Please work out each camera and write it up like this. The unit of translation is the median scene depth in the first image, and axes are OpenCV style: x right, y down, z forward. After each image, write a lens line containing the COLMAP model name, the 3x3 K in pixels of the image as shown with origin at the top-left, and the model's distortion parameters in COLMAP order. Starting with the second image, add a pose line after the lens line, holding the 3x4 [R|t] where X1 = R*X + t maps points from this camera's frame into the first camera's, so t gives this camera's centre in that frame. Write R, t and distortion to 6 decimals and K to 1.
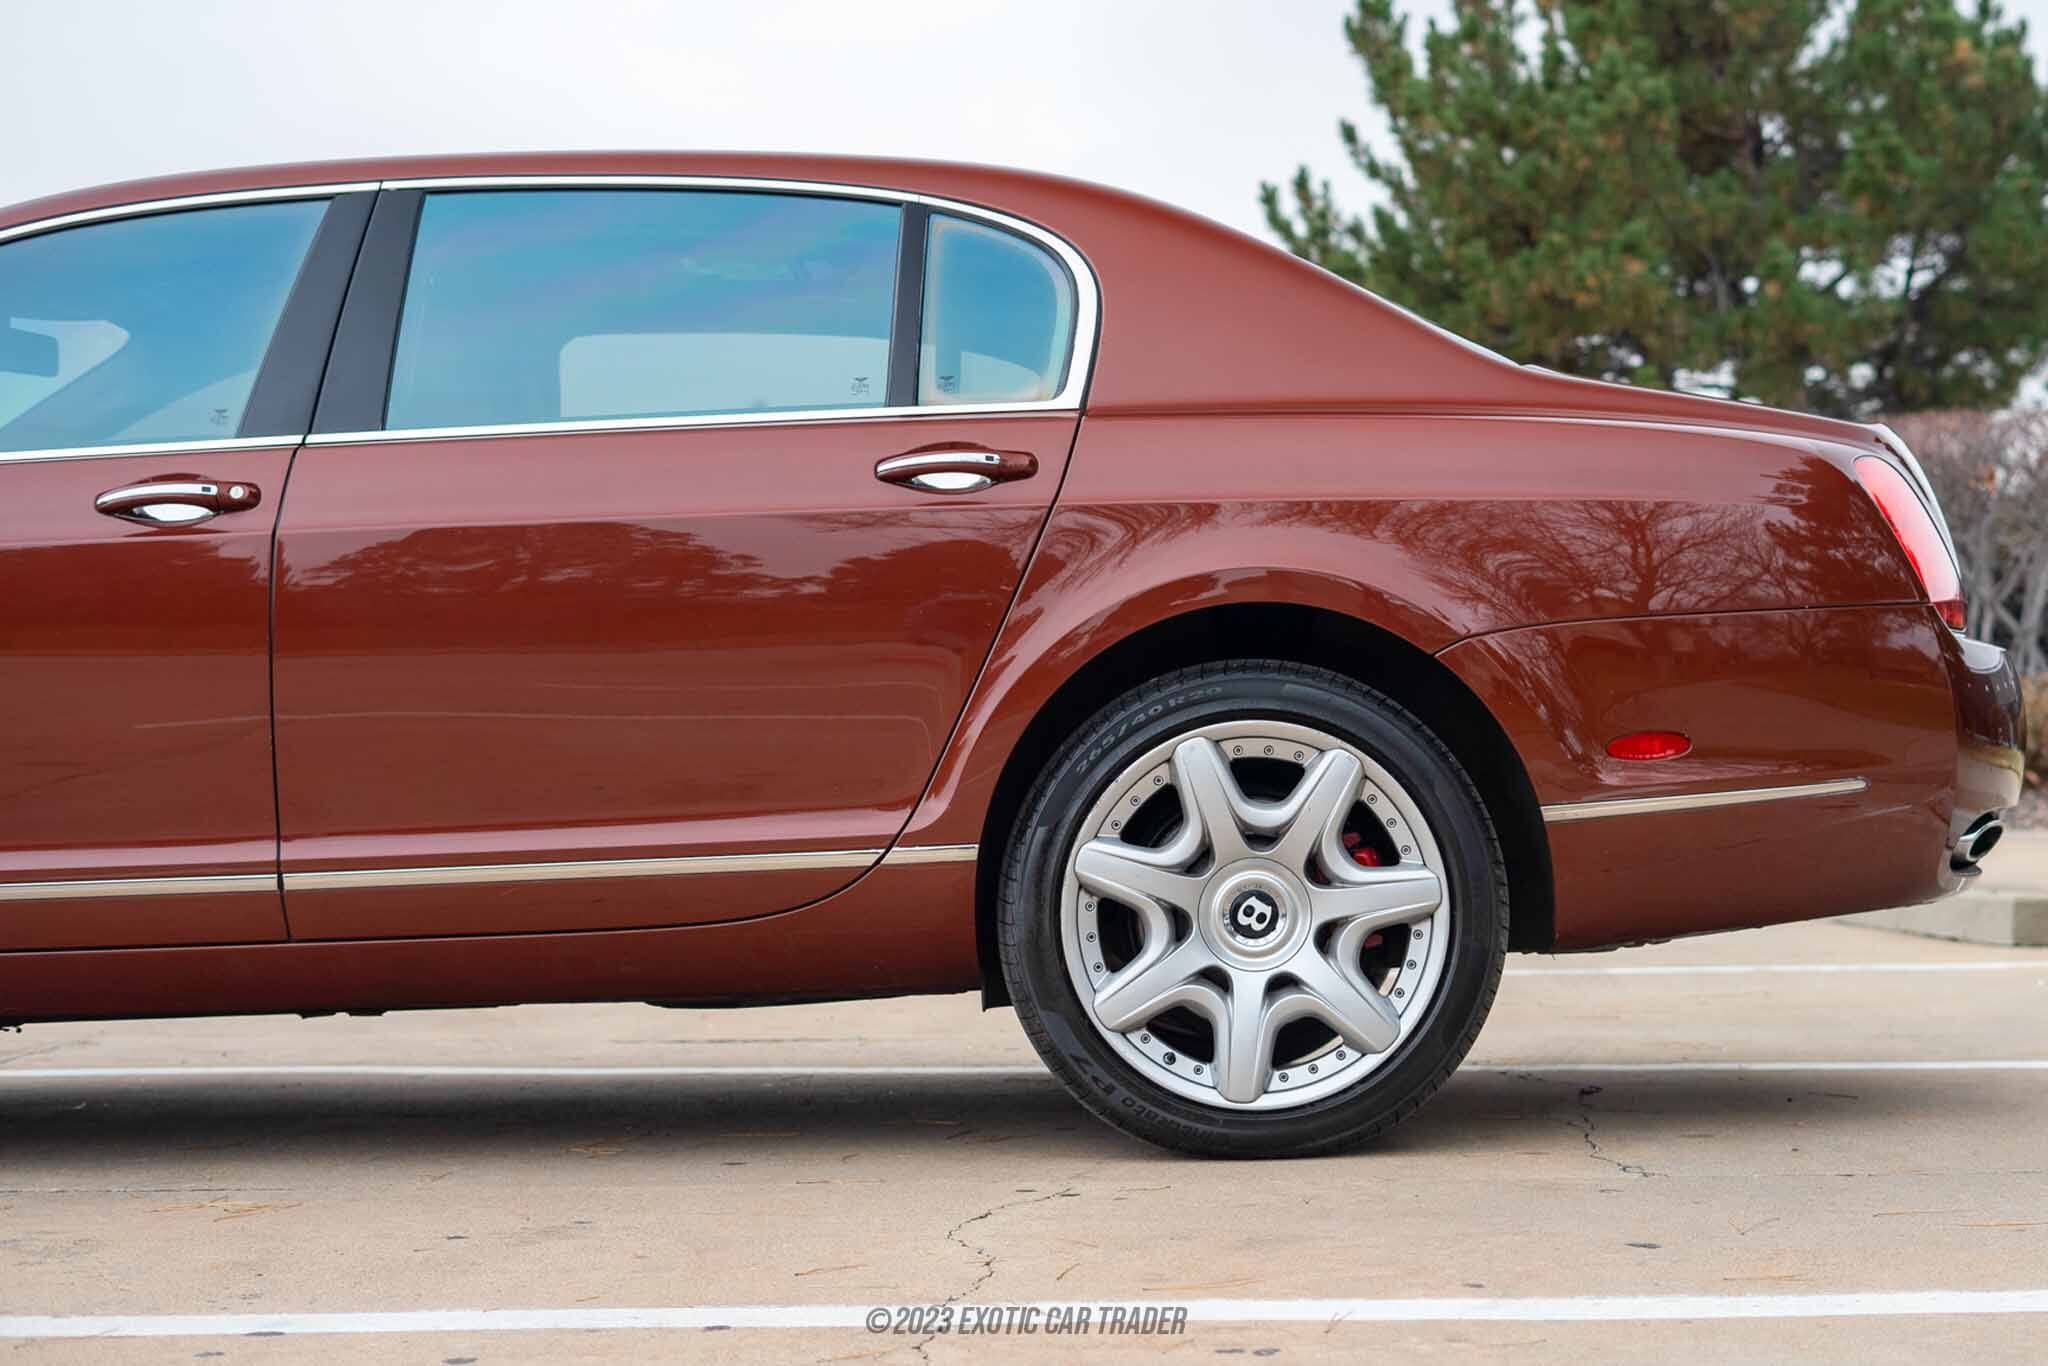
lens RADIAL K [[3349.5, 0, 1024.0], [0, 3349.5, 683.0], [0, 0, 1]] dist [-0.003935, 0.098241]
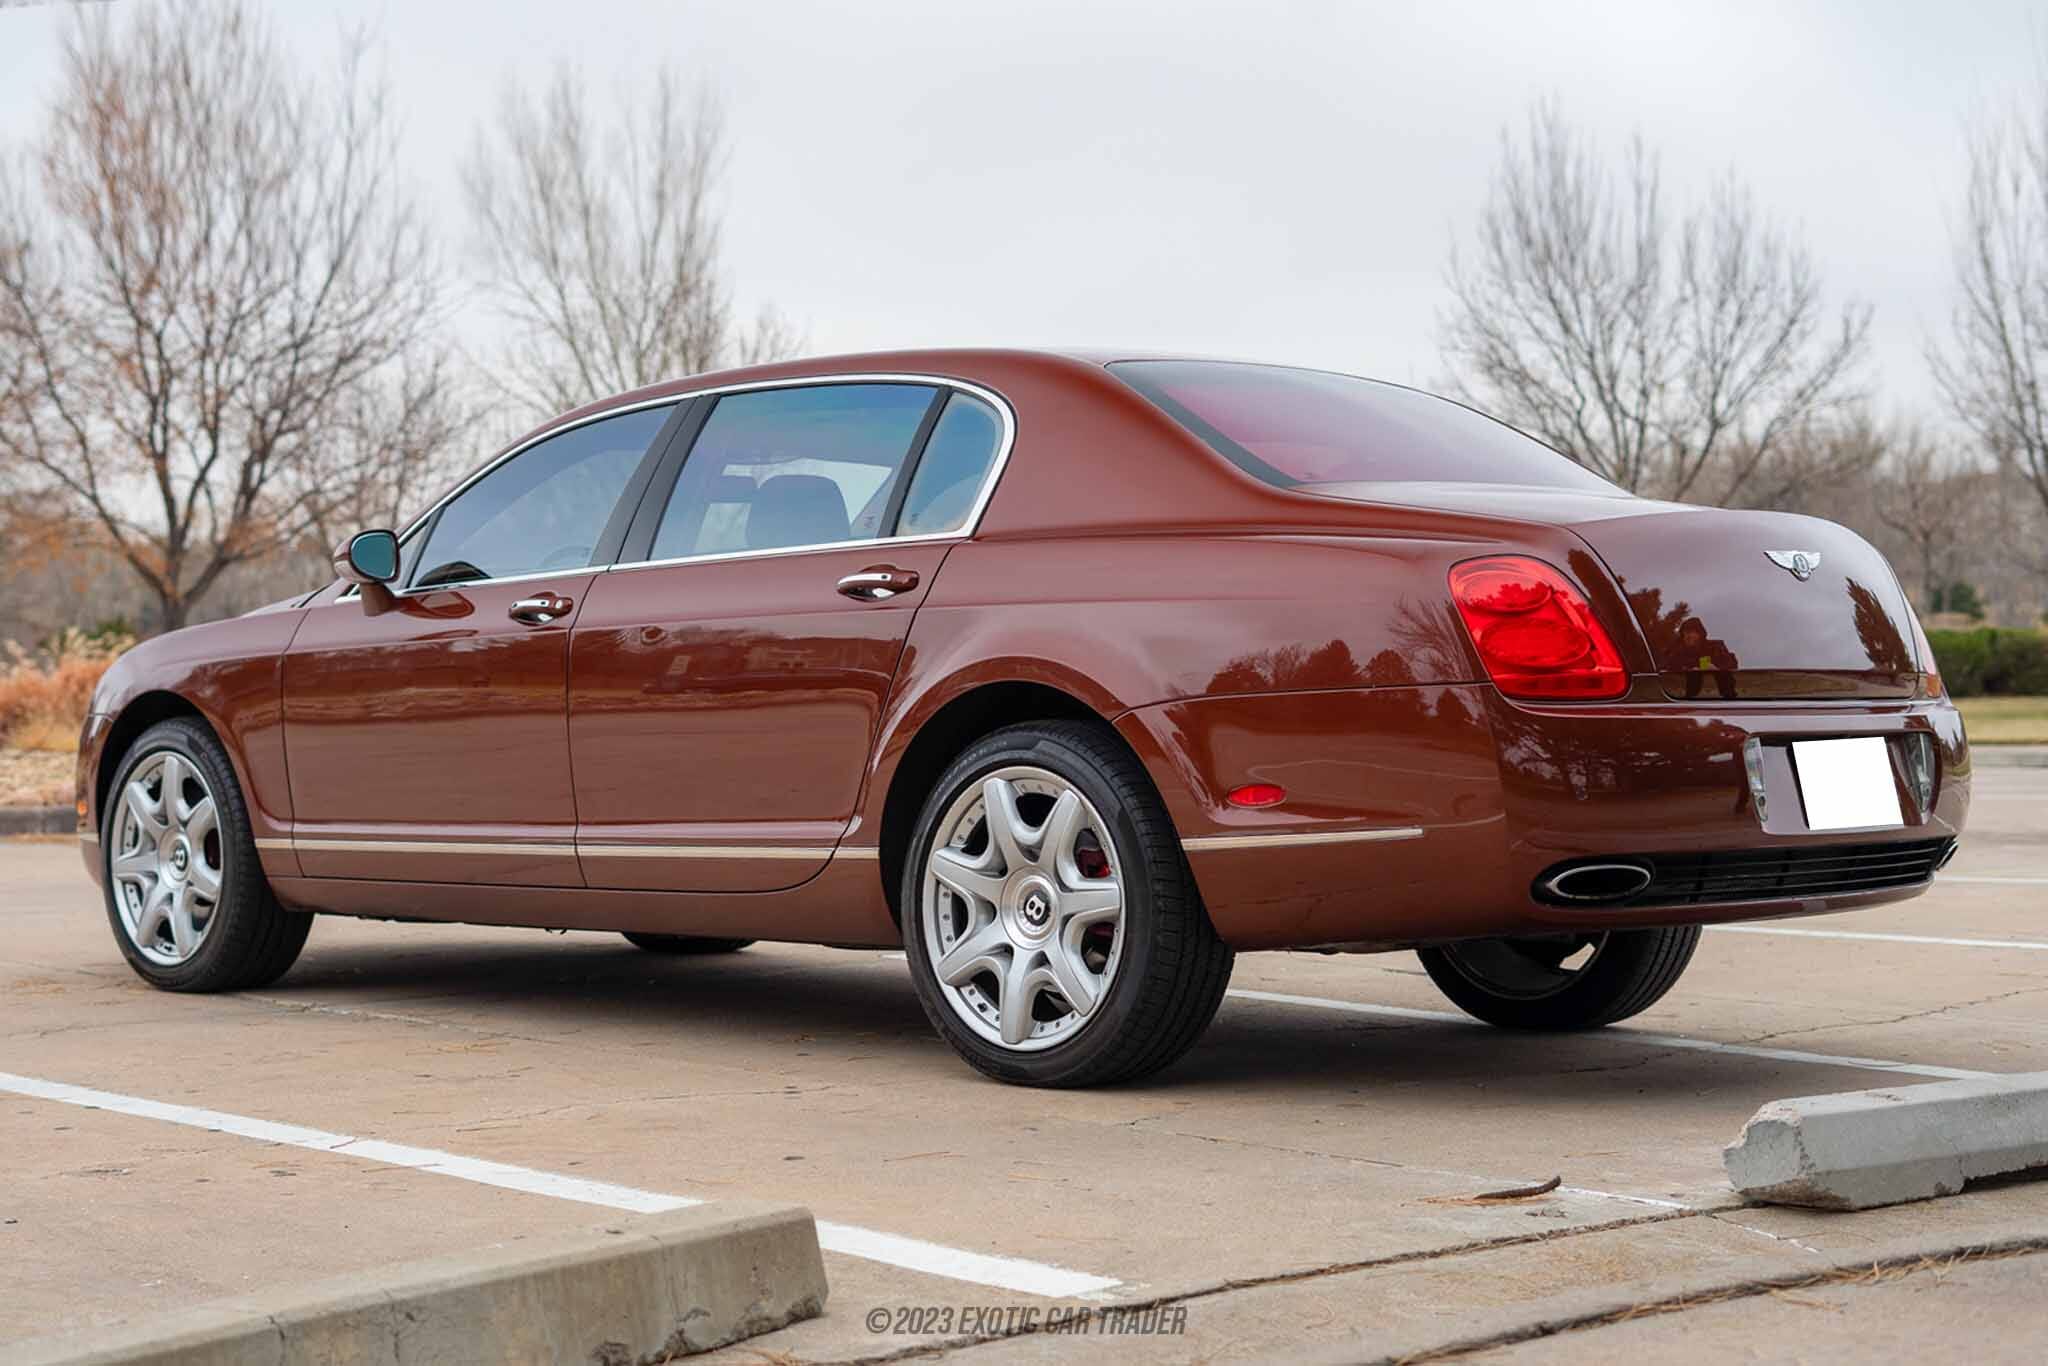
lens RADIAL K [[3349.5, 0, 1024.0], [0, 3349.5, 683.0], [0, 0, 1]] dist [-0.003935, 0.098241]
pose [[0.698182, 0.012241, -0.715816, 1.047603], [0.011132, 0.999547, 0.027951, -0.061068], [0.715834, -0.027483, 0.697730, 0.046689]]
